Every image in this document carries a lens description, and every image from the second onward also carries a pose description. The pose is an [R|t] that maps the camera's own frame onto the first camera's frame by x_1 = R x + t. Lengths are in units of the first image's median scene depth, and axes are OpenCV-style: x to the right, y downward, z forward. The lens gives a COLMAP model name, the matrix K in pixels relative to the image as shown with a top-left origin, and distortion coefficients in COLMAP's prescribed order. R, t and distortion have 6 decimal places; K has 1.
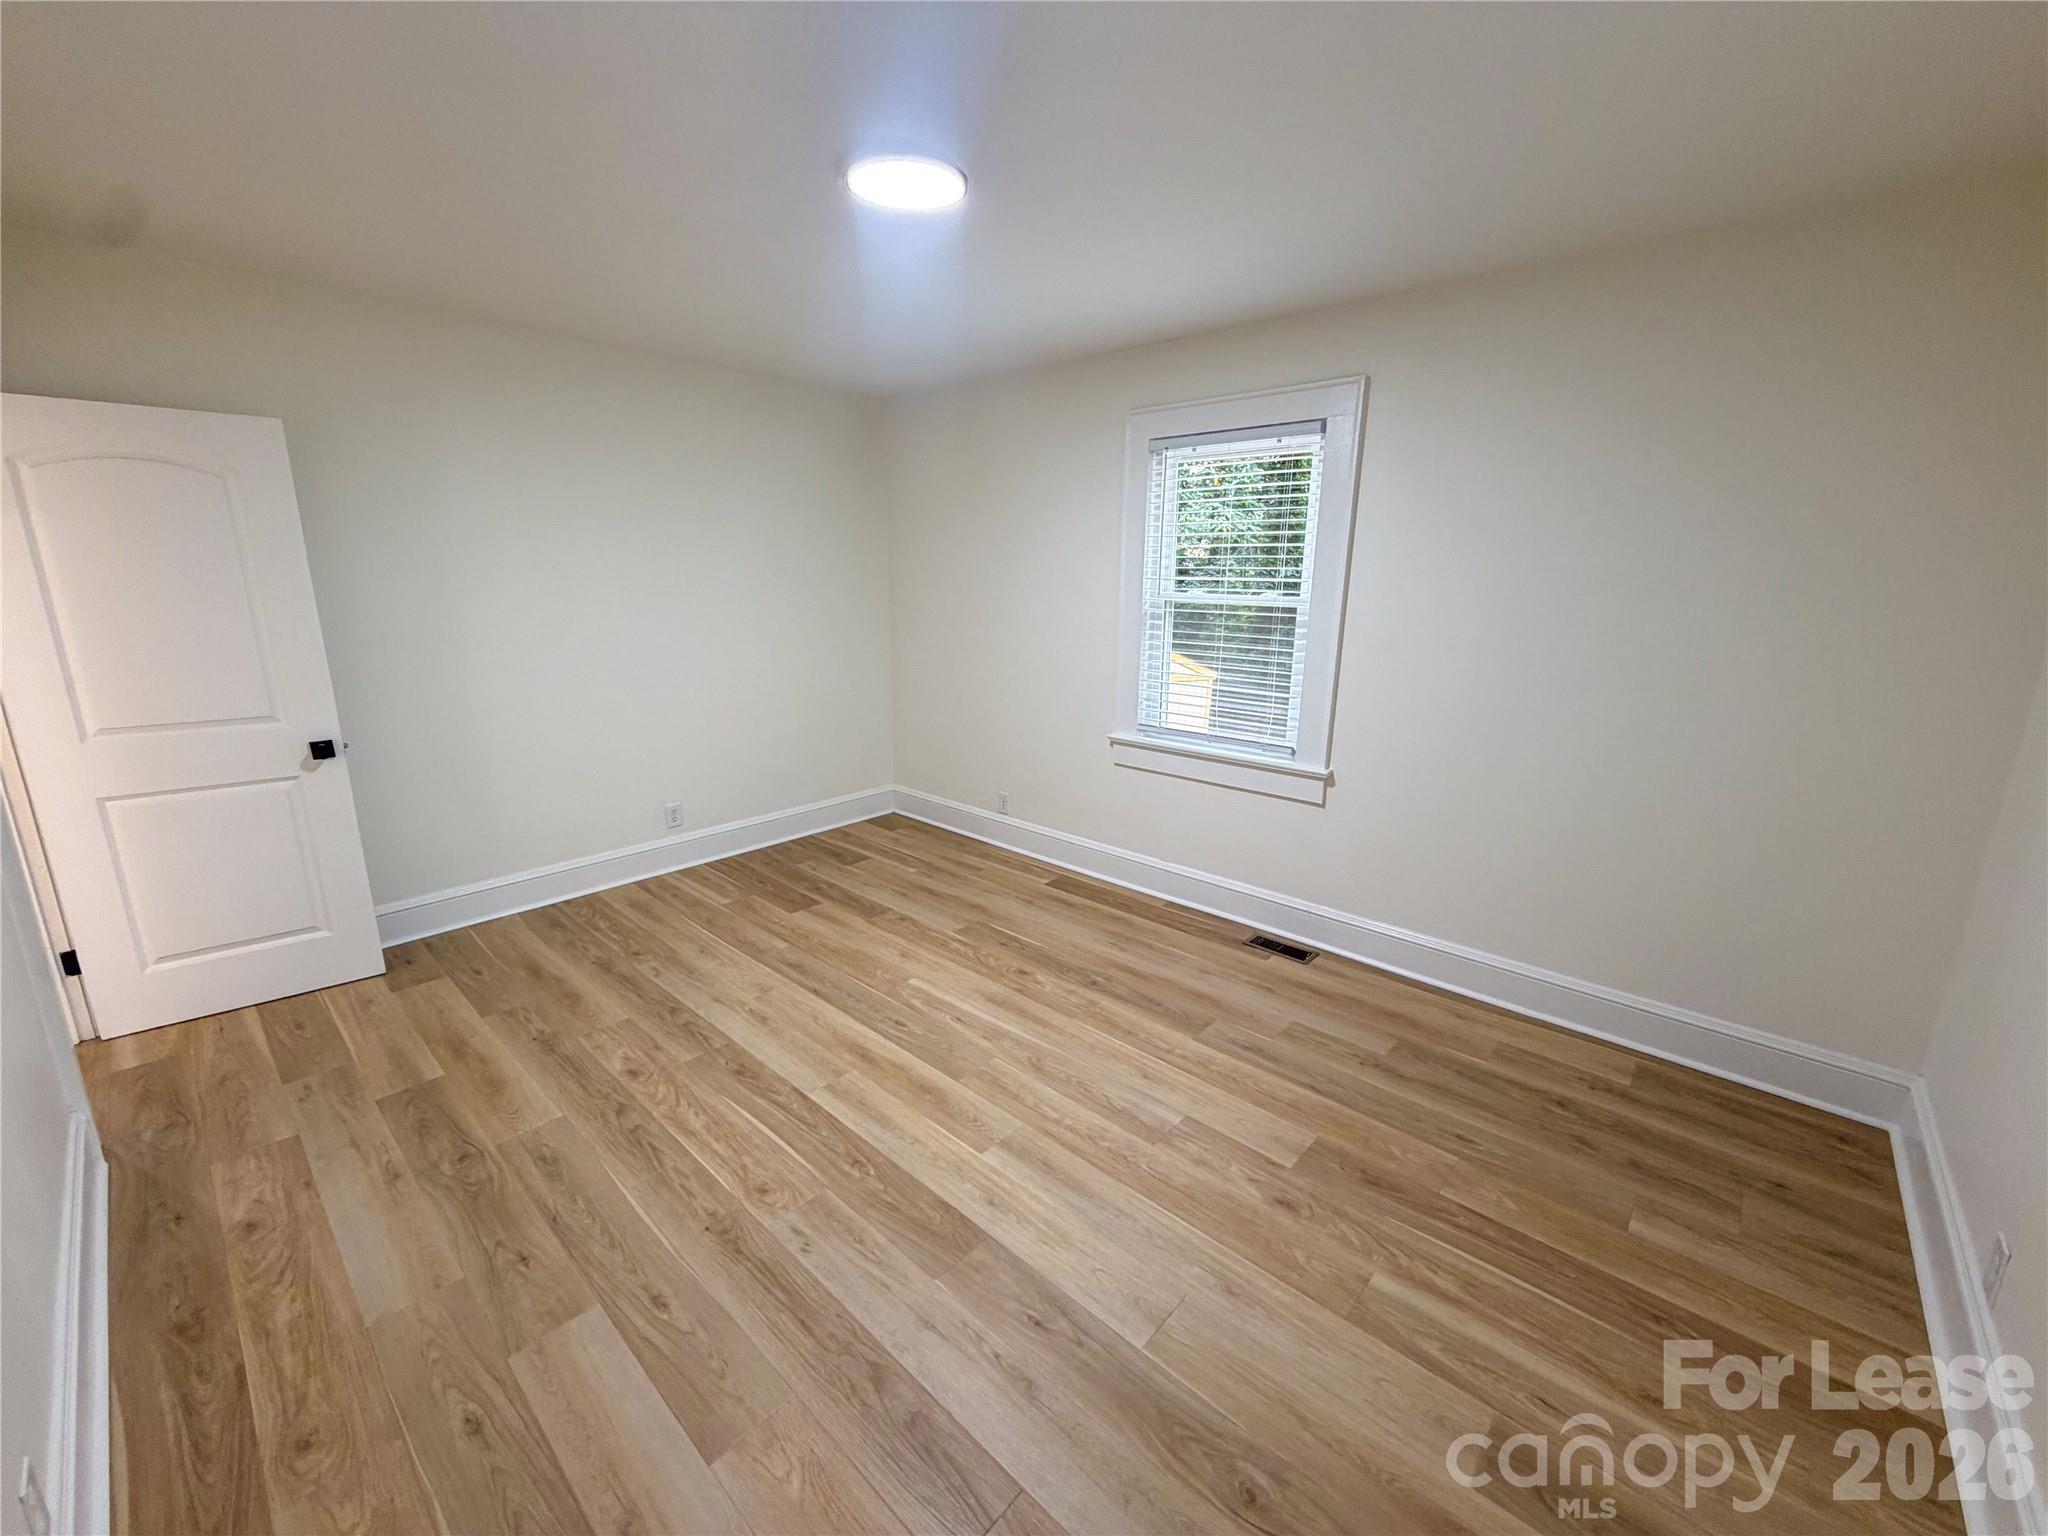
lens RADIAL K [[834.8, 0, 1024.3], [0, 834.8, 773.2], [0, 0, 1]] dist [0.001201, 0.000290]
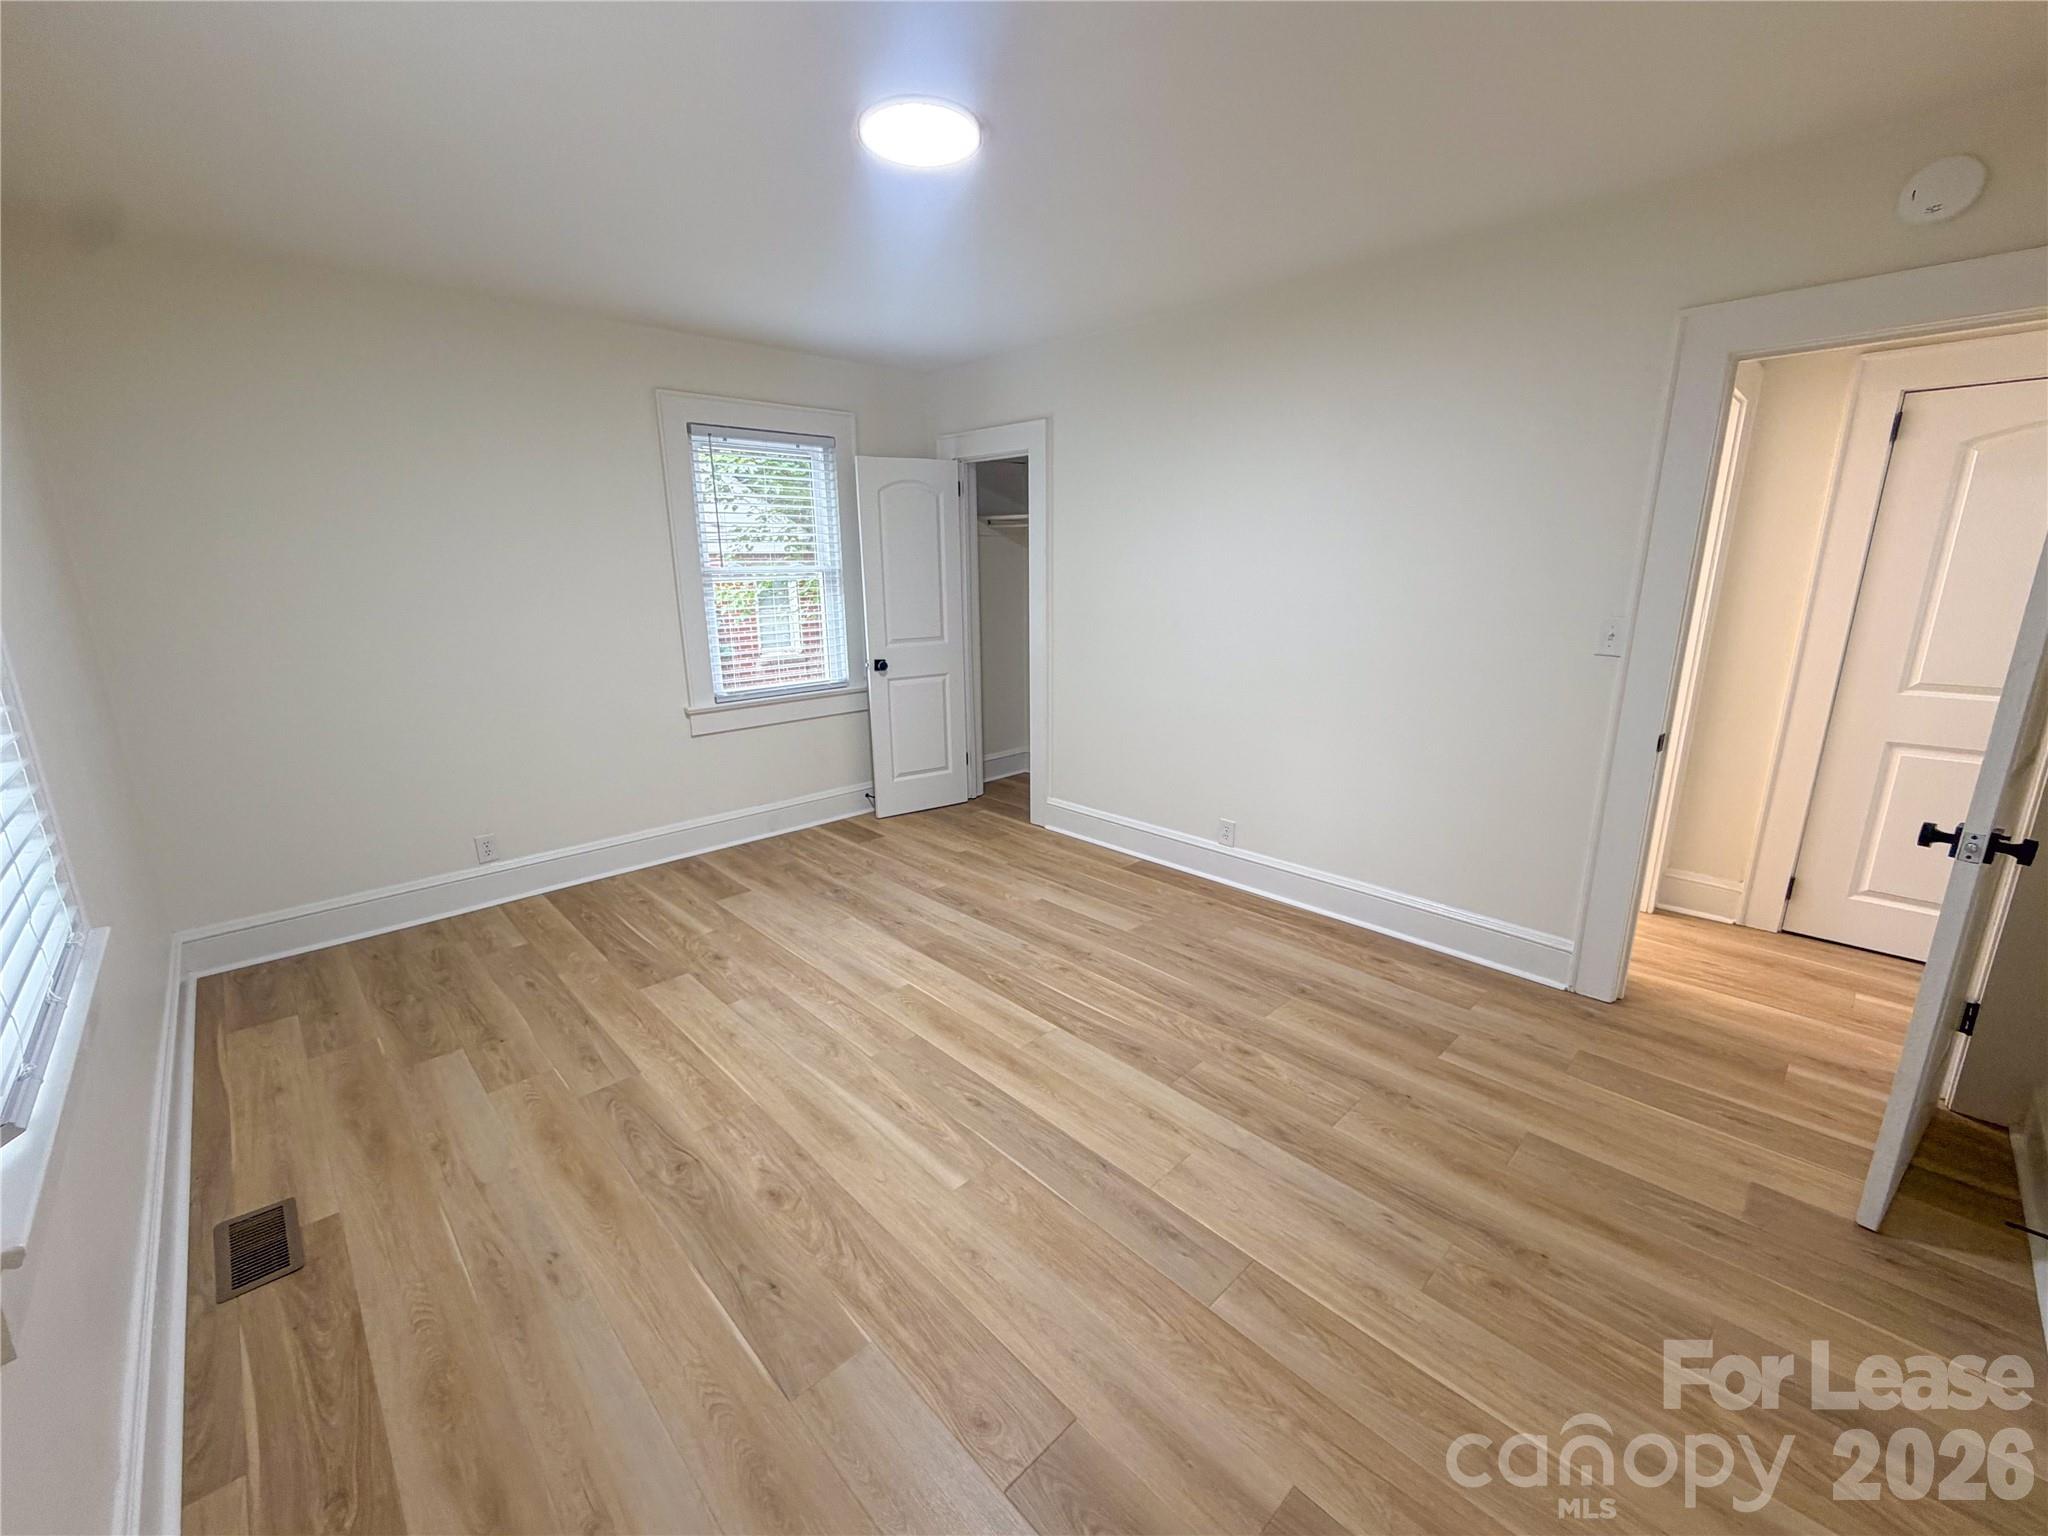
lens RADIAL K [[834.8, 0, 1024.3], [0, 834.8, 773.2], [0, 0, 1]] dist [0.001201, 0.000290]
pose [[-0.998033, -0.017924, 0.060073, -0.259043], [0.012300, 0.883641, 0.468004, -0.380131], [-0.061471, 0.467822, -0.881682, 1.687859]]
